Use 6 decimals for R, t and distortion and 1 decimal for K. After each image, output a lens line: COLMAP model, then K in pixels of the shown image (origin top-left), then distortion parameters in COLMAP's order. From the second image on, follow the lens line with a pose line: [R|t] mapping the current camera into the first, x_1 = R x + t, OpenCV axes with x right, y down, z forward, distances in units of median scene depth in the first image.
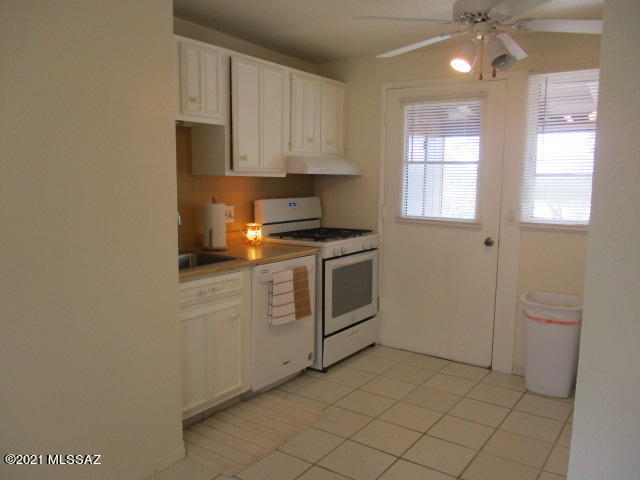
lens RADIAL K [[524.0, 0, 316.8], [0, 524.0, 239.8], [0, 0, 1]] dist [-0.049693, -0.002811]
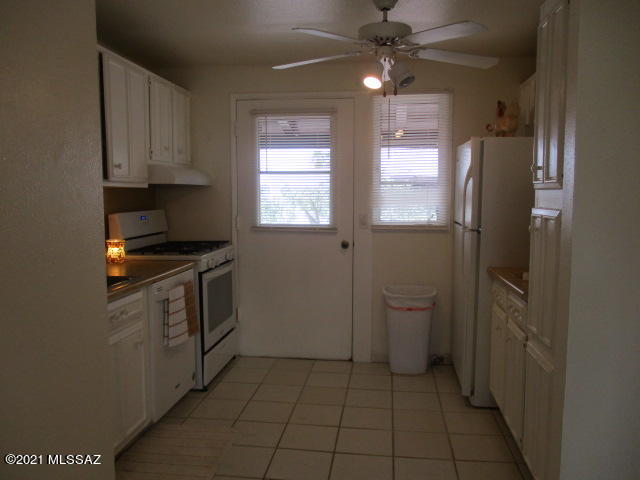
lens RADIAL K [[524.0, 0, 316.8], [0, 524.0, 239.8], [0, 0, 1]] dist [-0.049693, -0.002811]
pose [[0.883294, -0.053493, 0.465757, -0.232876], [0.066777, 0.997695, -0.012054, 0.003159], [-0.464039, 0.041749, 0.884831, 0.052997]]
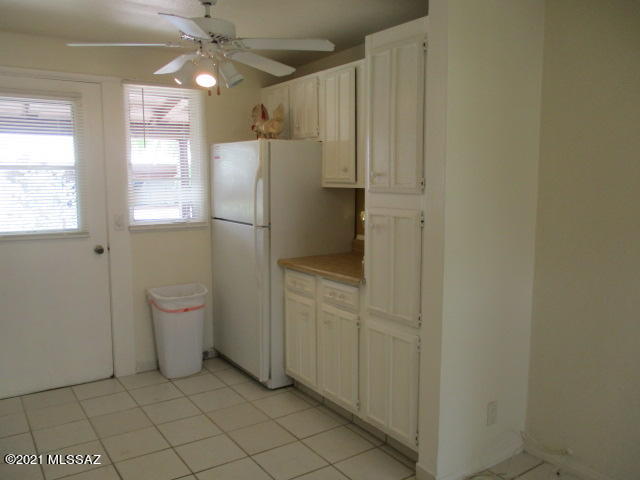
lens RADIAL K [[524.0, 0, 316.8], [0, 524.0, 239.8], [0, 0, 1]] dist [-0.049693, -0.002811]
pose [[0.336889, -0.119679, 0.933907, -0.430612], [0.115693, 0.989634, 0.085086, -0.049347], [-0.934409, 0.079382, 0.347243, 0.285902]]
